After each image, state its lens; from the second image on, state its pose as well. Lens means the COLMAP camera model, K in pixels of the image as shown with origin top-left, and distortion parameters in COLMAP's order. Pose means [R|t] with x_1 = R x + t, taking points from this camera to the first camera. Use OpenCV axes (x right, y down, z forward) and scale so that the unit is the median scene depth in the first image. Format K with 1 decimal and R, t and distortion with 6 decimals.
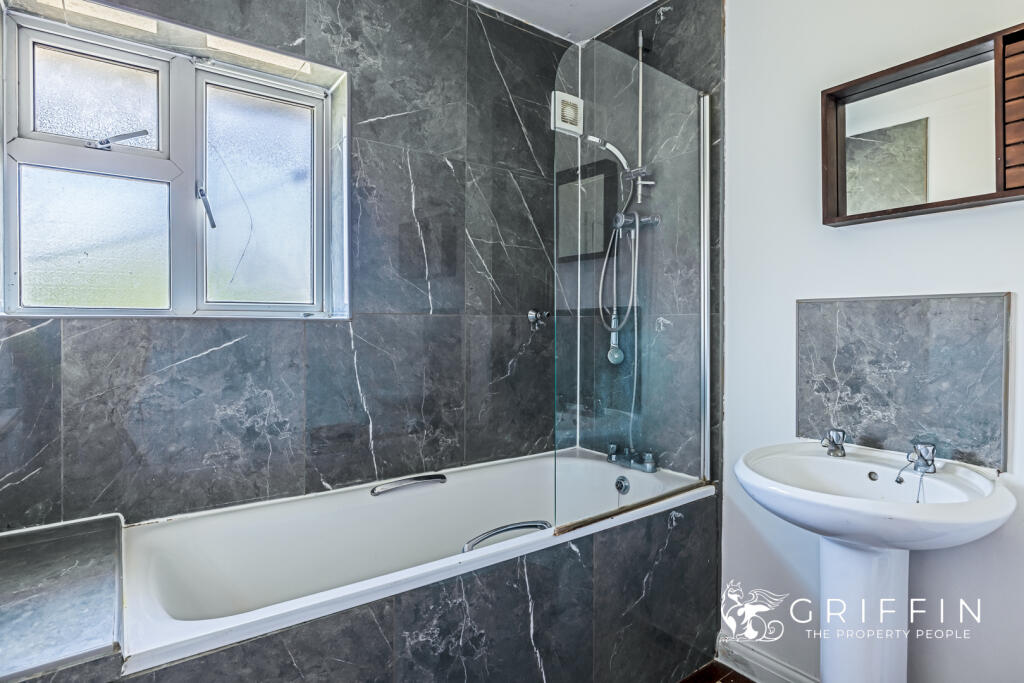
lens RADIAL K [[558.6, 0, 511.8], [0, 558.6, 328.0], [0, 0, 1]] dist [0.000170, 0.000739]
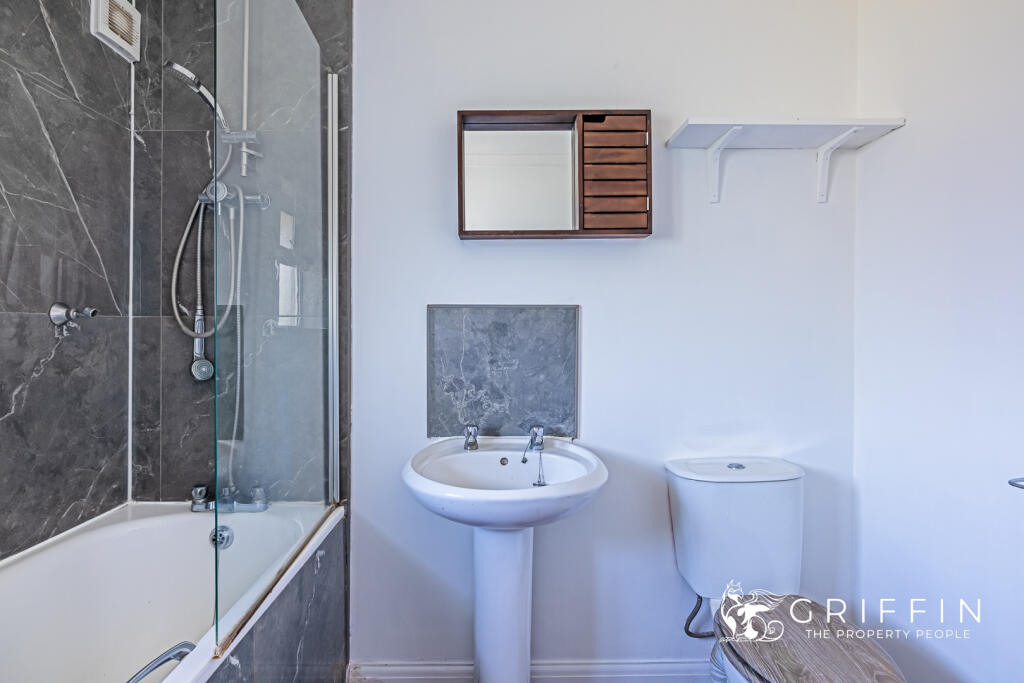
lens RADIAL K [[511.9, 0, 509.5], [0, 511.9, 327.9], [0, 0, 1]] dist [-0.001305, 0.000471]
pose [[0.587733, 0.002159, 0.809052, -0.151882], [0.002482, 0.999987, -0.004471, -0.002619], [-0.809051, 0.004636, 0.587719, 0.290750]]
